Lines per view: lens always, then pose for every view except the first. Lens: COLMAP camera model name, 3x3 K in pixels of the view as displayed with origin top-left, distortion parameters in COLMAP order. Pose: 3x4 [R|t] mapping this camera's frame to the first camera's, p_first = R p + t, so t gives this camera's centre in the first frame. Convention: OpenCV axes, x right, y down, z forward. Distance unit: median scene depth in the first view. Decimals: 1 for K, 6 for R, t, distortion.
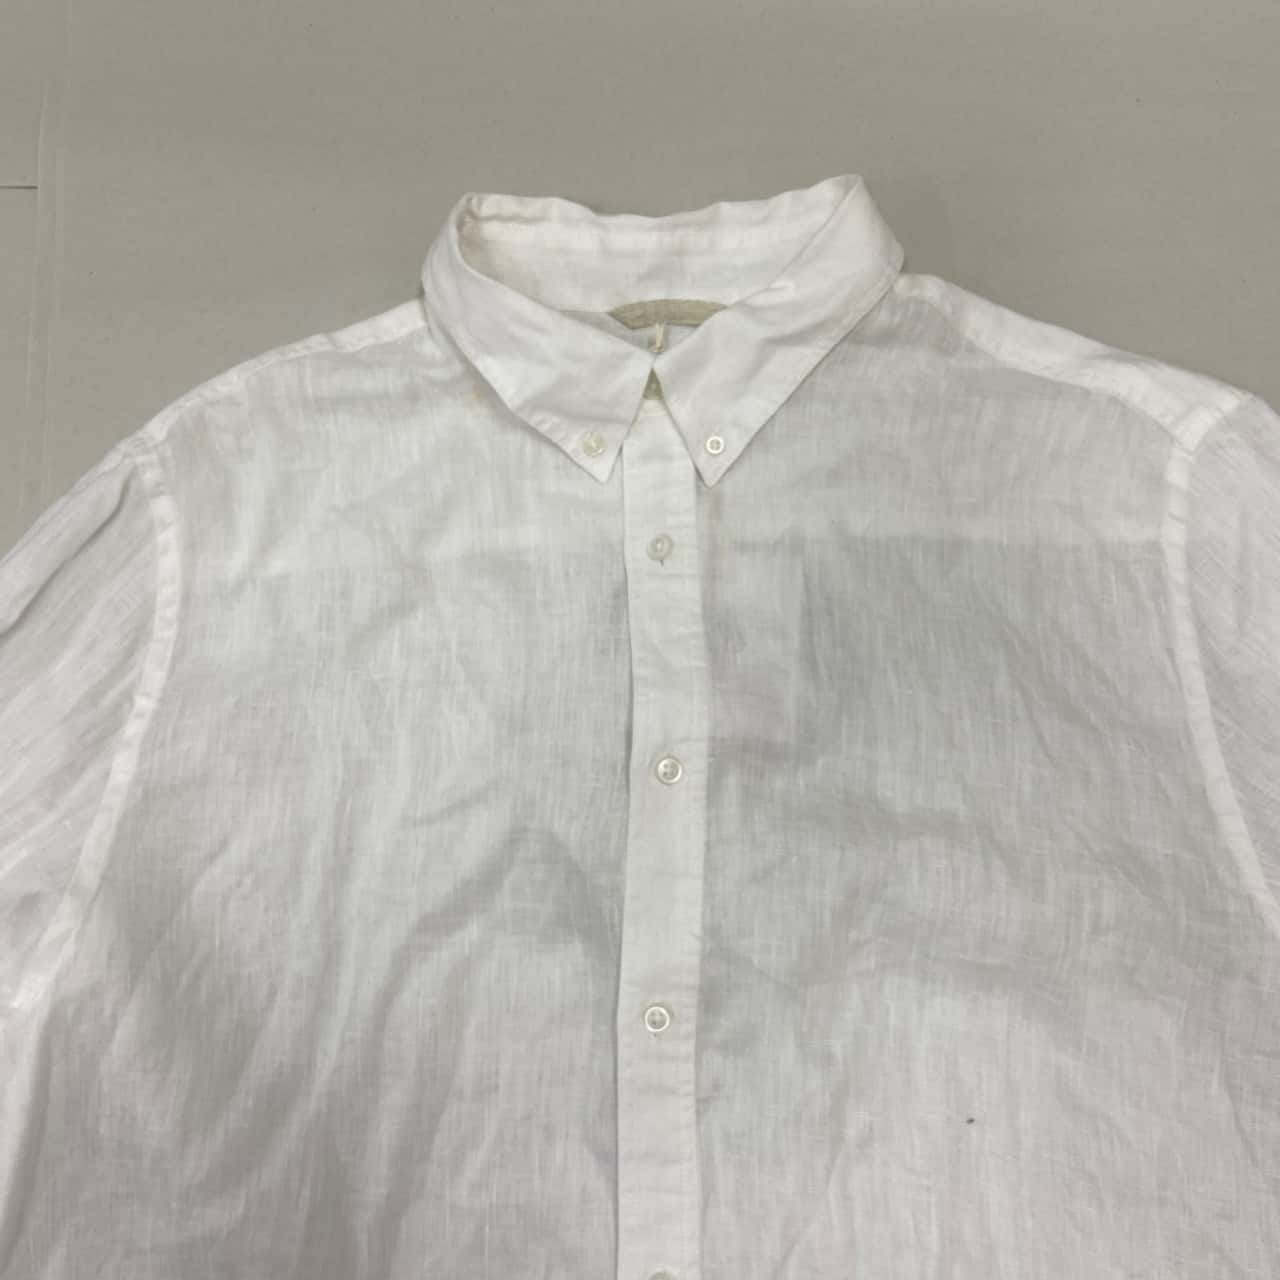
lens RADIAL K [[1306.7, 0, 640.0], [0, 1306.7, 640.0], [0, 0, 1]] dist [0.102269, -0.150530]
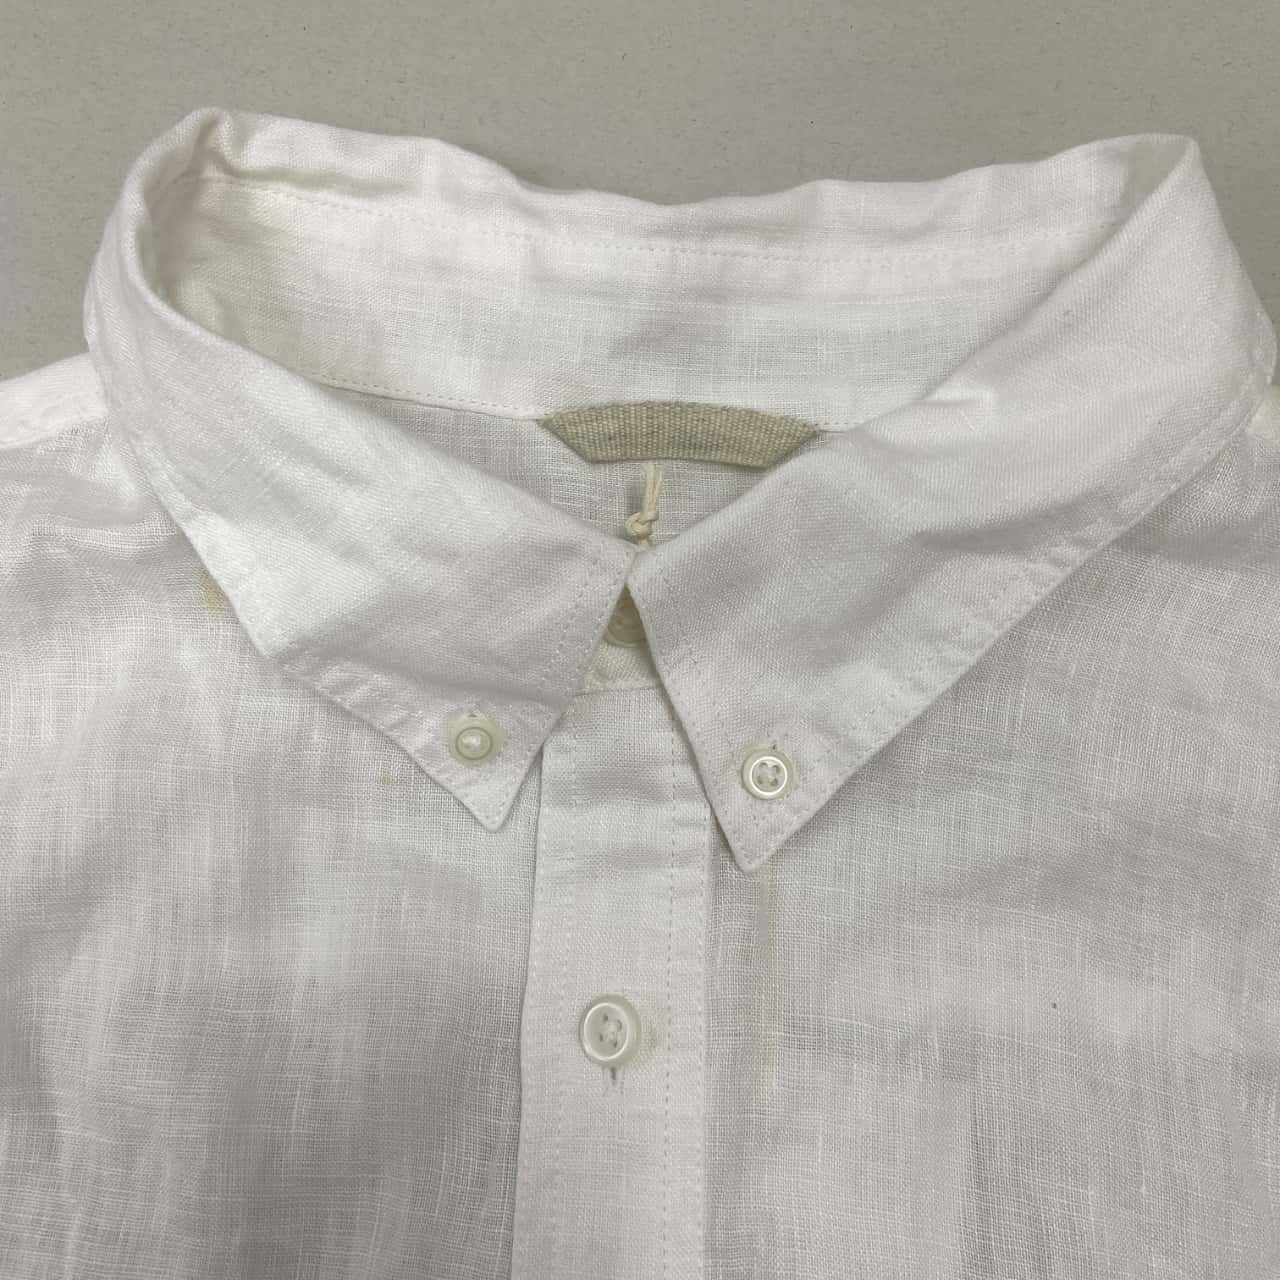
lens RADIAL K [[1306.7, 0, 640.0], [0, 1306.7, 640.0], [0, 0, 1]] dist [0.102269, -0.150530]
pose [[0.997105, 0.075924, -0.004026, 0.016147], [-0.075877, 0.997059, 0.010785, -0.190239], [0.004833, -0.010449, 0.999934, 0.591117]]
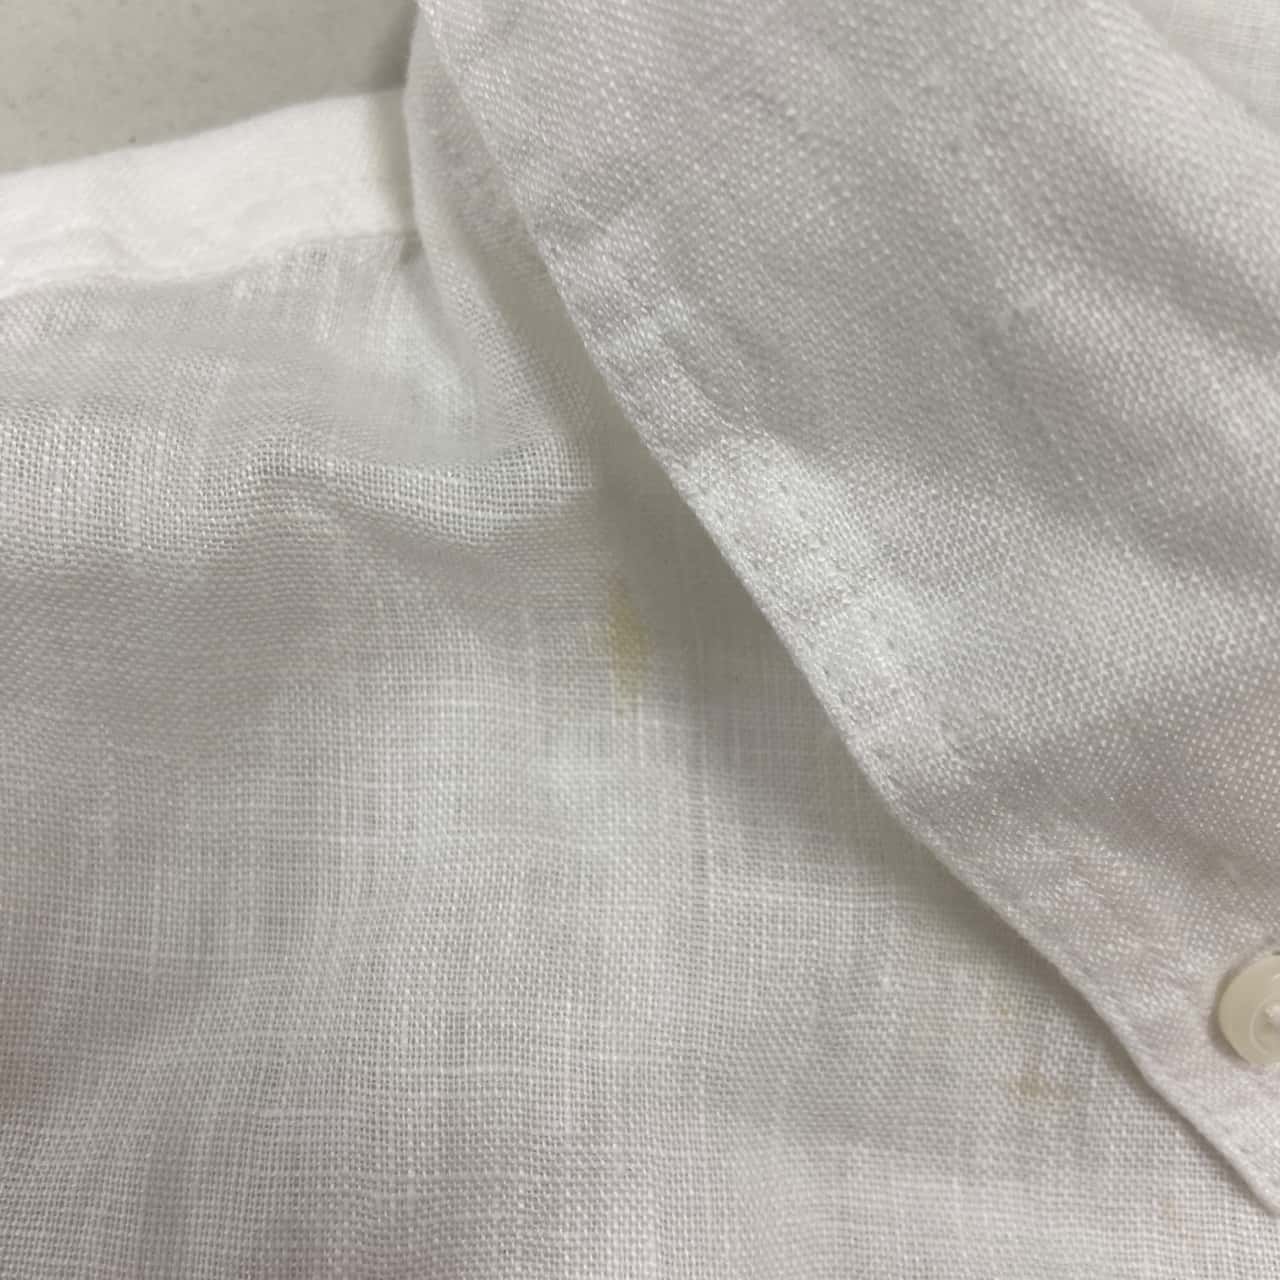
lens RADIAL K [[1332.0, 0, 640.0], [0, 1332.0, 640.0], [0, 0, 1]] dist [0.066868, -0.009024]
pose [[0.991203, 0.116063, 0.063604, -0.136758], [-0.114709, 0.993096, -0.024551, -0.184520], [-0.066015, 0.017039, 0.997673, 0.830439]]
